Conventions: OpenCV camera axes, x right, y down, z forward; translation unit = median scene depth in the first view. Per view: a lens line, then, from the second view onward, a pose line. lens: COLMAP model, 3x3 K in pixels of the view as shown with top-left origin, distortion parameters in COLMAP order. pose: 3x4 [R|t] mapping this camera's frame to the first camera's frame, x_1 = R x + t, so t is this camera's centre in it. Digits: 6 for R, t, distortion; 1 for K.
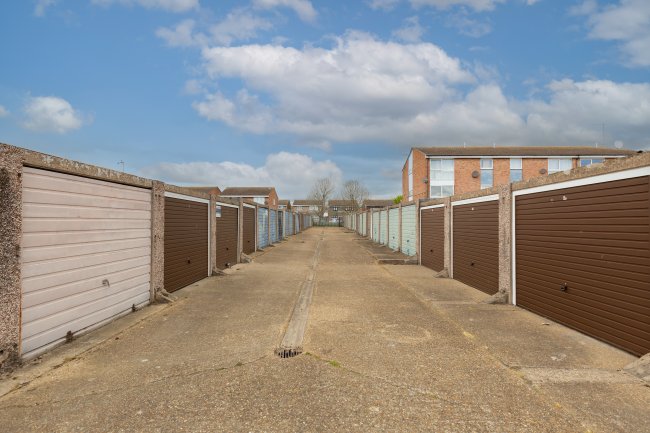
lens RADIAL K [[296.2, 0, 325.0], [0, 296.2, 216.5], [0, 0, 1]] dist [0.003066, 0.000374]
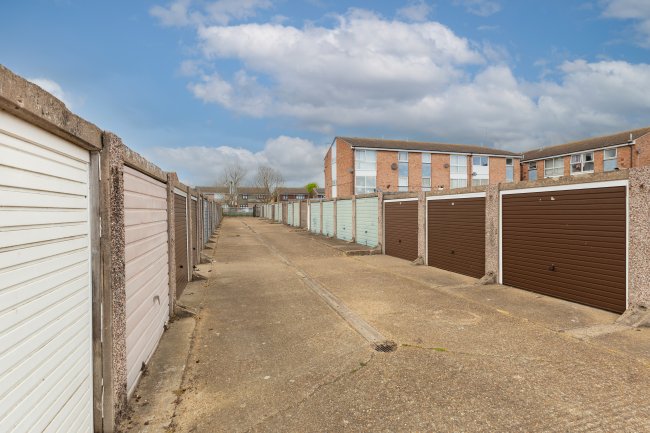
lens RADIAL K [[313.4, 0, 325.0], [0, 313.4, 216.5], [0, 0, 1]] dist [0.000632, 0.000197]
pose [[0.947262, -0.016507, 0.320033, -0.425658], [0.004073, 0.999212, 0.039485, -0.031645], [-0.320433, -0.036099, 0.946583, 0.019260]]
